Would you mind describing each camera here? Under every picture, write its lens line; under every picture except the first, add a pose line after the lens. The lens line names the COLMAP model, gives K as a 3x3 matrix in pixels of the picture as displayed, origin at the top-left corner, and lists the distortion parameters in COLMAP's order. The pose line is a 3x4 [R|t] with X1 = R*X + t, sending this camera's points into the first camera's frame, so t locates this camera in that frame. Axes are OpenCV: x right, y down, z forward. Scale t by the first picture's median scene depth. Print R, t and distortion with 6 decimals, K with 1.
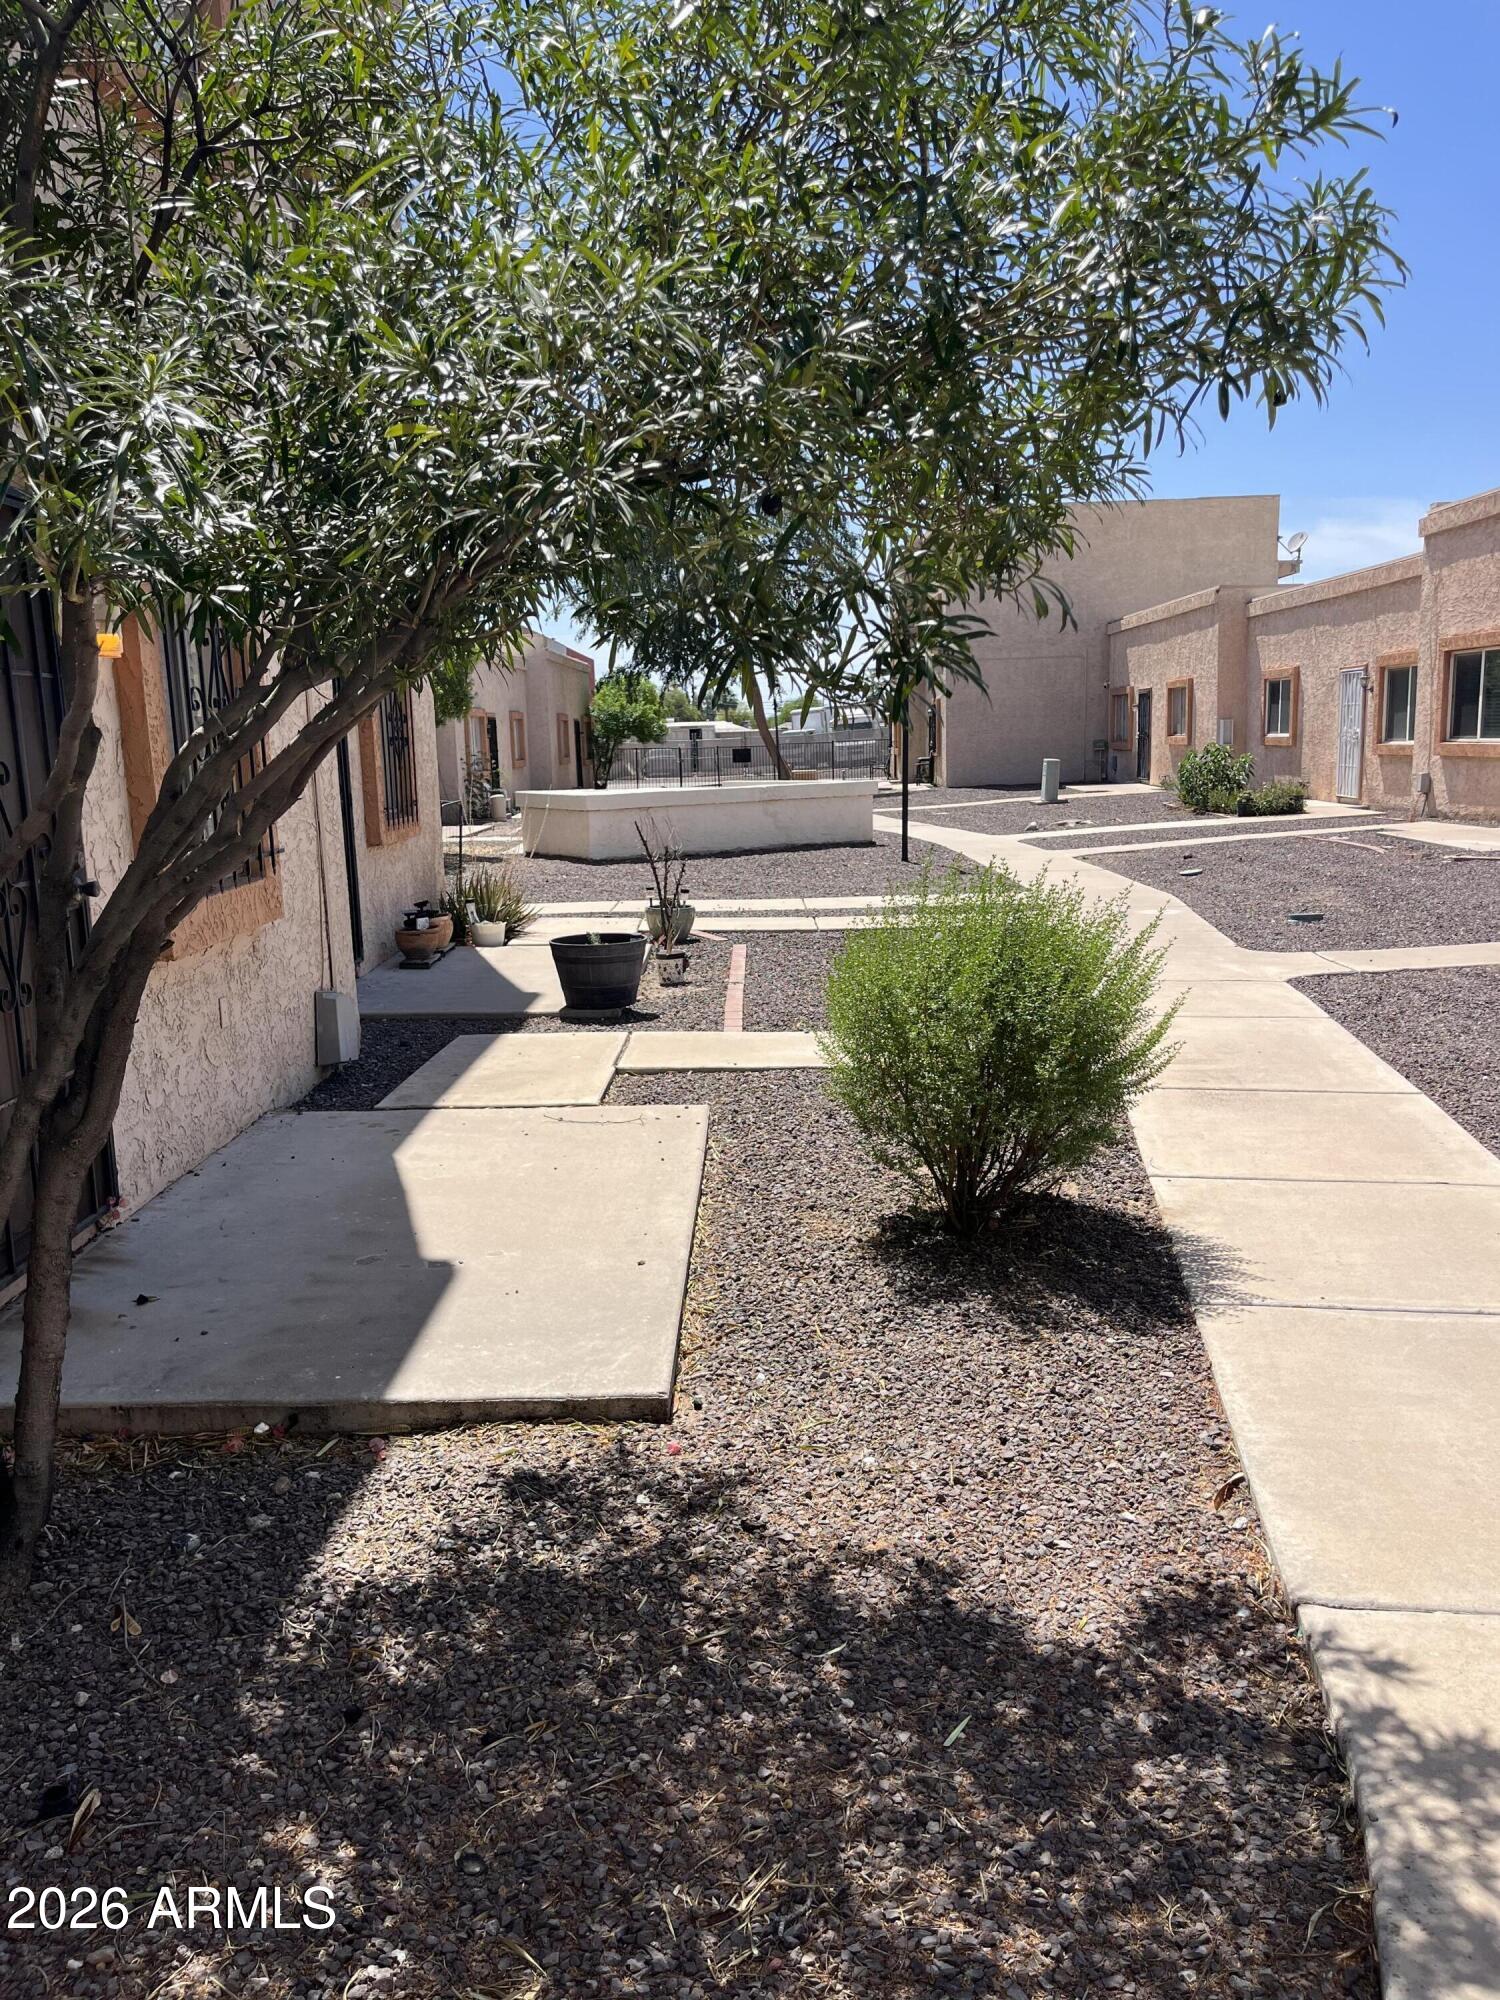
lens RADIAL K [[1508.8, 0, 758.8], [0, 1508.8, 997.4], [0, 0, 1]] dist [0.023026, -0.009814]
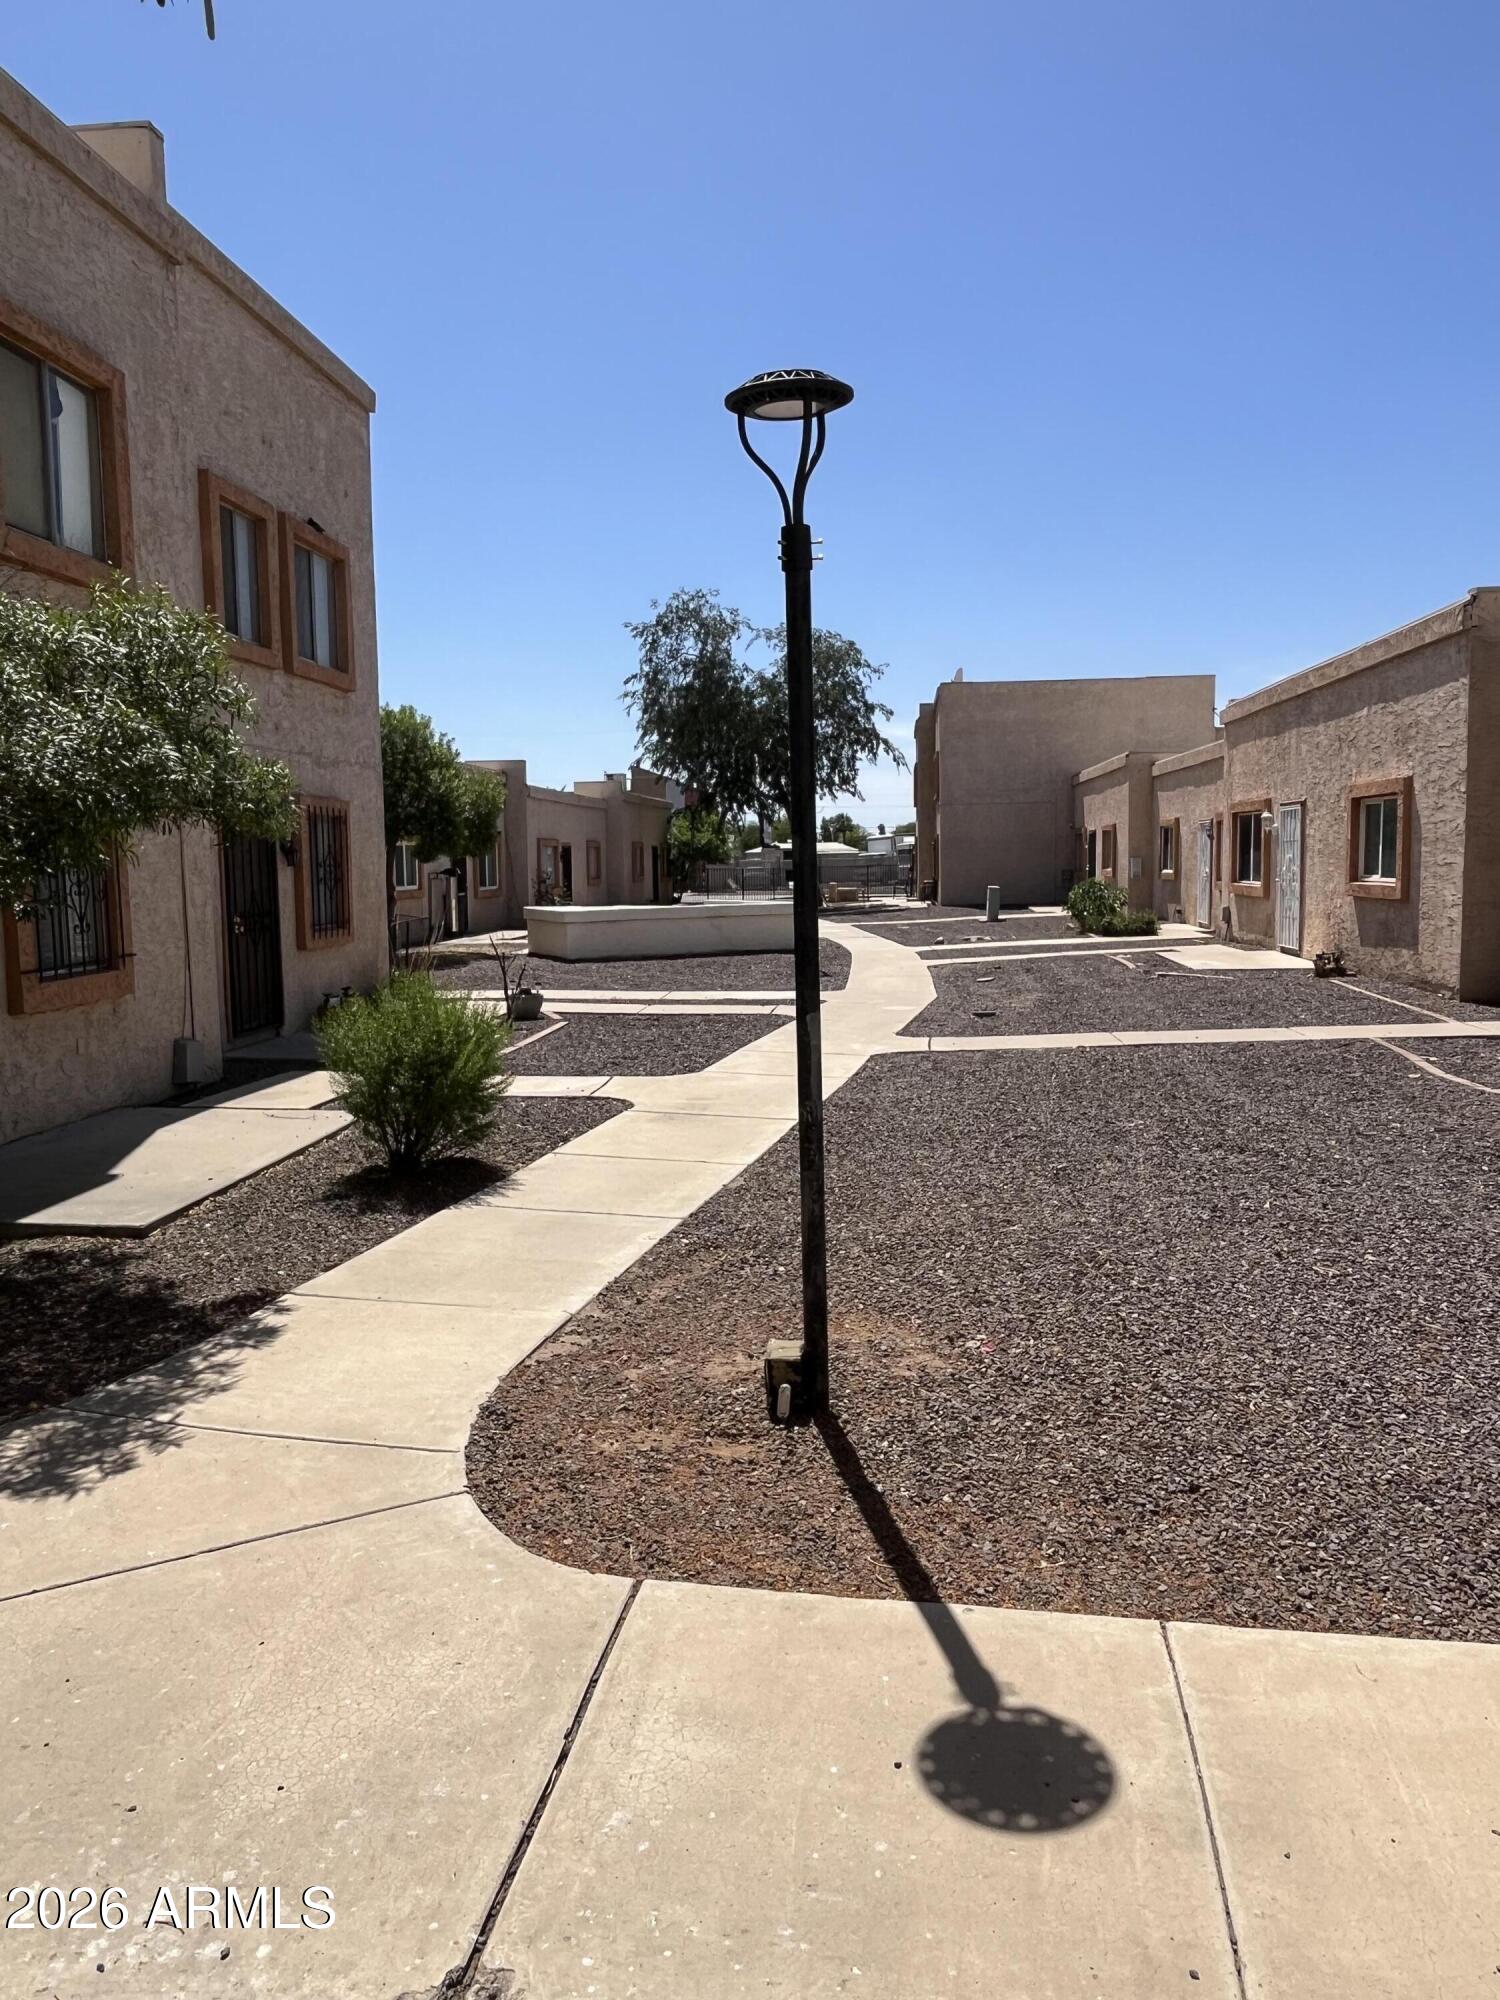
lens RADIAL K [[1262.9, 0, 730.7], [0, 1262.9, 998.7], [0, 0, 1]] dist [-0.002122, 0.000618]
pose [[0.995356, 0.024686, -0.093044, 0.271865], [-0.030121, 0.997893, -0.057470, 0.008186], [0.091429, 0.060006, 0.994002, -0.201897]]
